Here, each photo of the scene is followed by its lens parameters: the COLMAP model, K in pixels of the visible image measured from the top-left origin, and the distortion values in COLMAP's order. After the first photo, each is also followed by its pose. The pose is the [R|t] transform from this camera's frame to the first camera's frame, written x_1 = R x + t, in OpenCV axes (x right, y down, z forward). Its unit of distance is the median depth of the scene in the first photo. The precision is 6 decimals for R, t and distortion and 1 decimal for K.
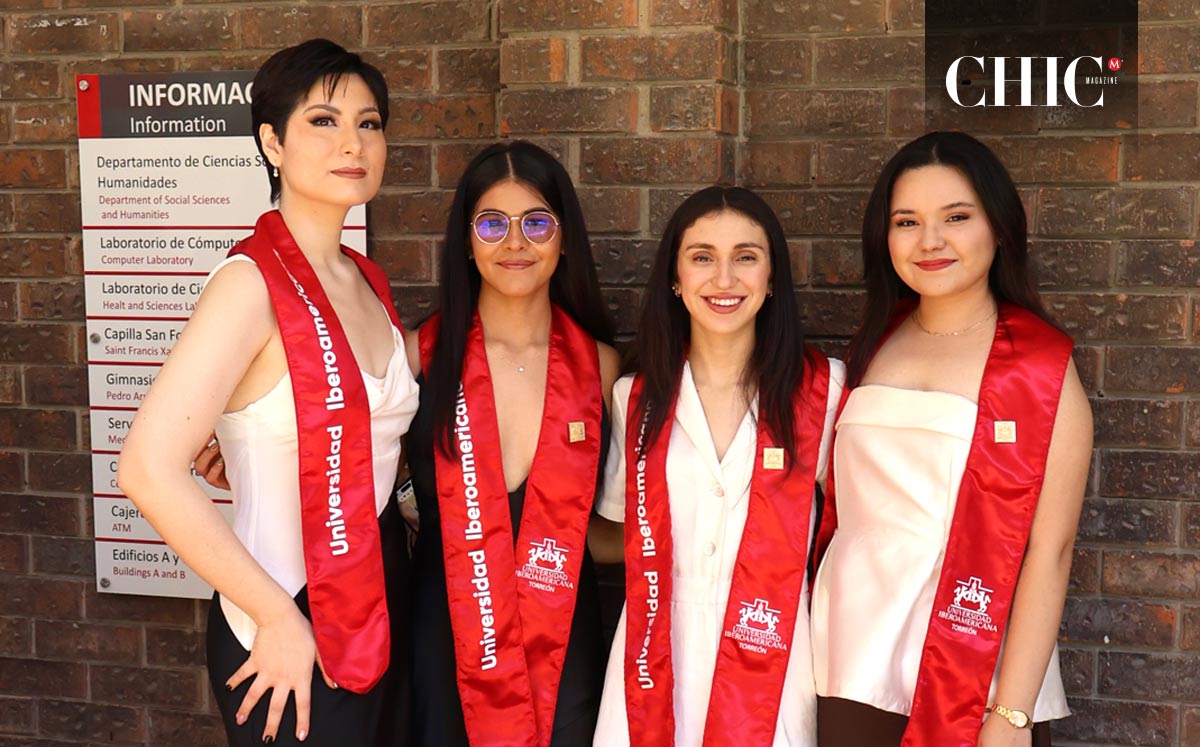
lens RADIAL K [[2013.3, 0, 607.6], [0, 2013.3, 380.7], [0, 0, 1]] dist [-0.002306, 0.000000]
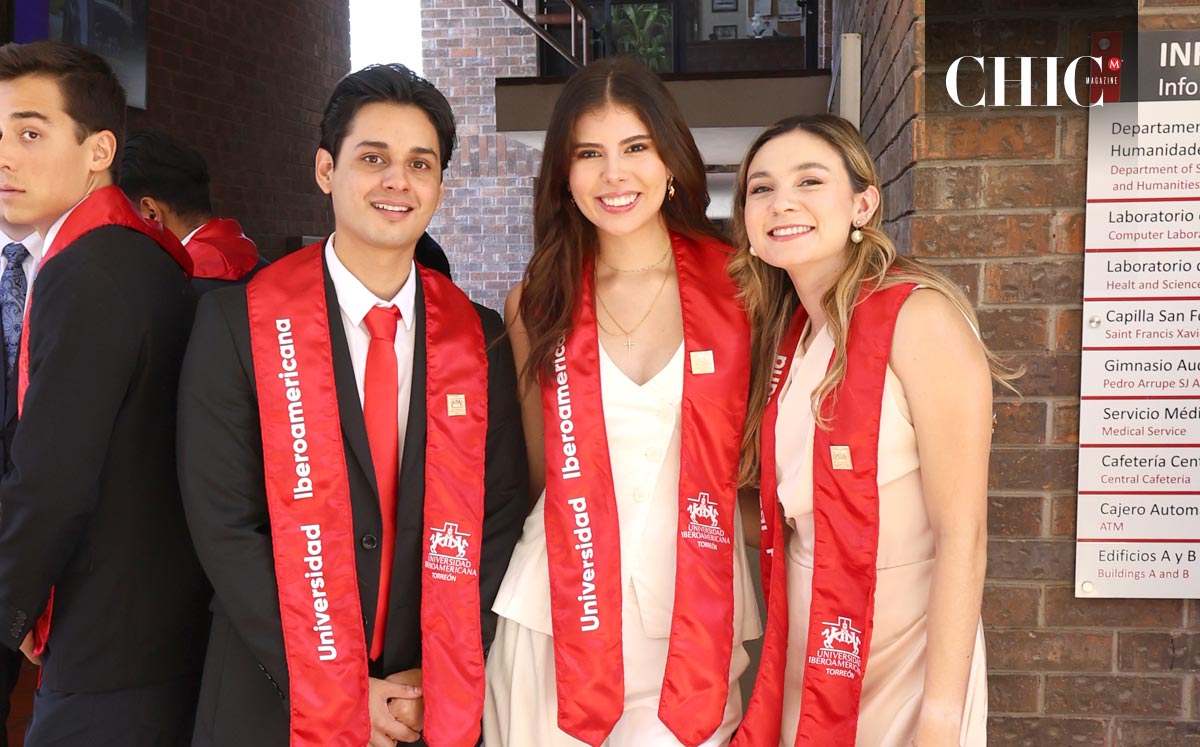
lens RADIAL K [[2013.3, 0, 598.1], [0, 2013.3, 372.2], [0, 0, 1]] dist [-0.002306, 0.000000]
pose [[0.987247, -0.045158, 0.152657, -0.610088], [0.040274, 0.998578, 0.034936, -0.038916], [-0.154017, -0.028342, 0.987662, 0.131333]]
